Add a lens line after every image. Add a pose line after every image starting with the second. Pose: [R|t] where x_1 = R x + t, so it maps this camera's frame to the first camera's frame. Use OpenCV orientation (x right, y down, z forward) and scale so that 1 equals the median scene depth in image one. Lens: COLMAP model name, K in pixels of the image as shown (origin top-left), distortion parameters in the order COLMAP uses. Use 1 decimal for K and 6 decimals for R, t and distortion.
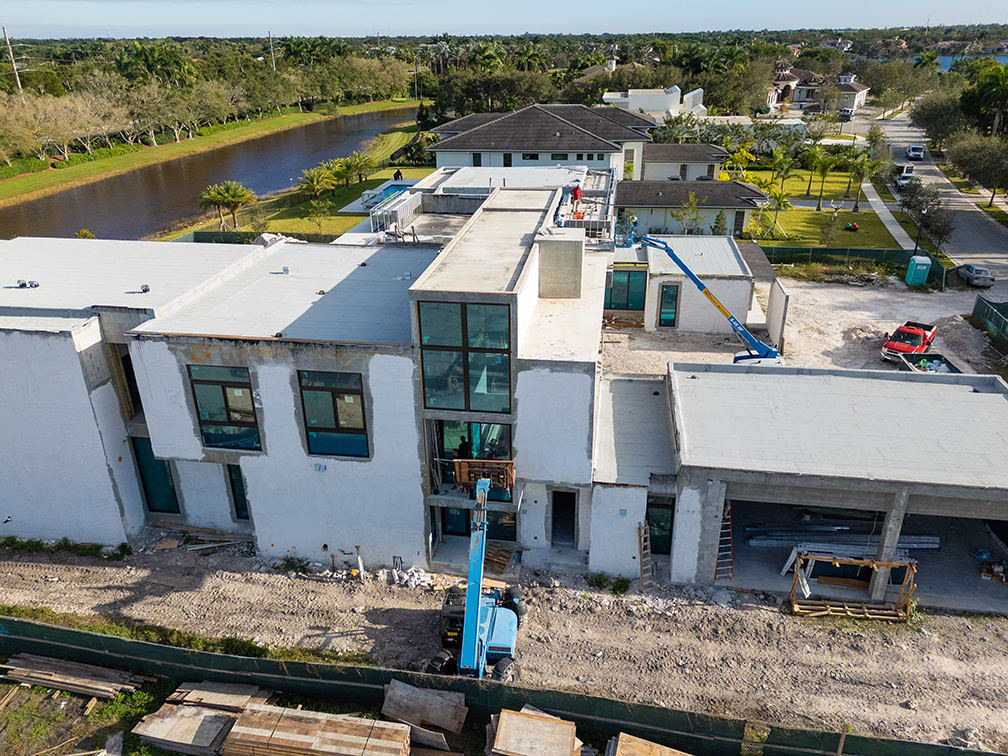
lens RADIAL K [[746.1, 0, 505.5], [0, 746.1, 378.1], [0, 0, 1]] dist [0.057398, -0.048433]
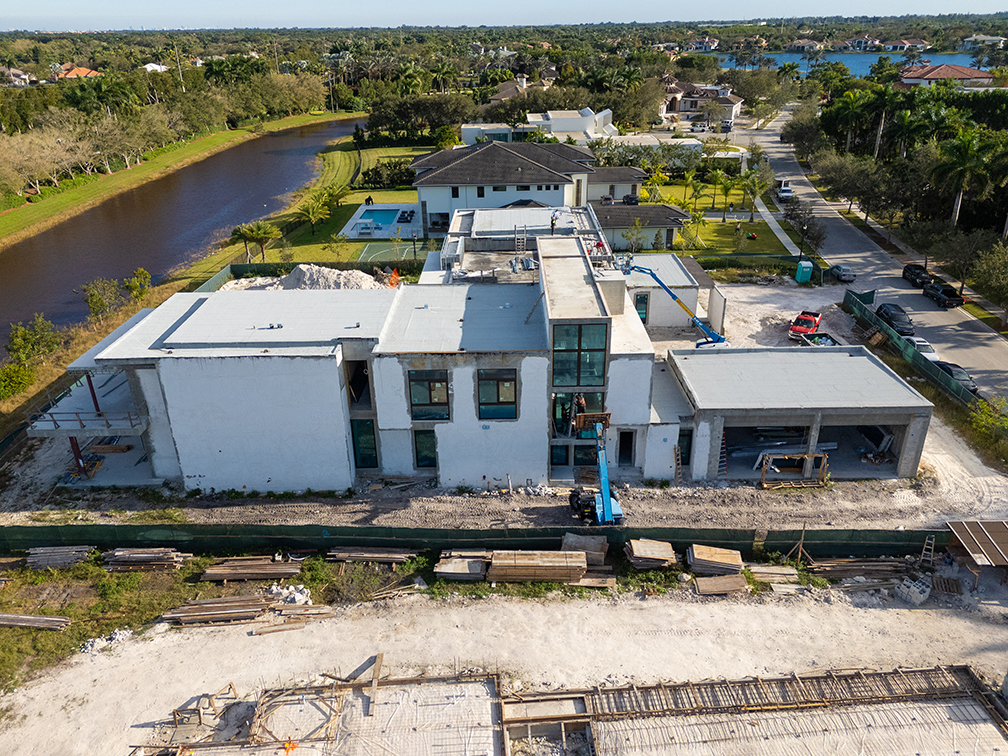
lens RADIAL K [[746.1, 0, 500.0], [0, 746.1, 376.9], [0, 0, 1]] dist [0.057398, -0.048433]
pose [[0.989520, -0.067211, 0.127801, -0.370047], [0.066012, 0.997726, 0.013602, -0.010826], [-0.128424, -0.005023, 0.991707, -0.562547]]
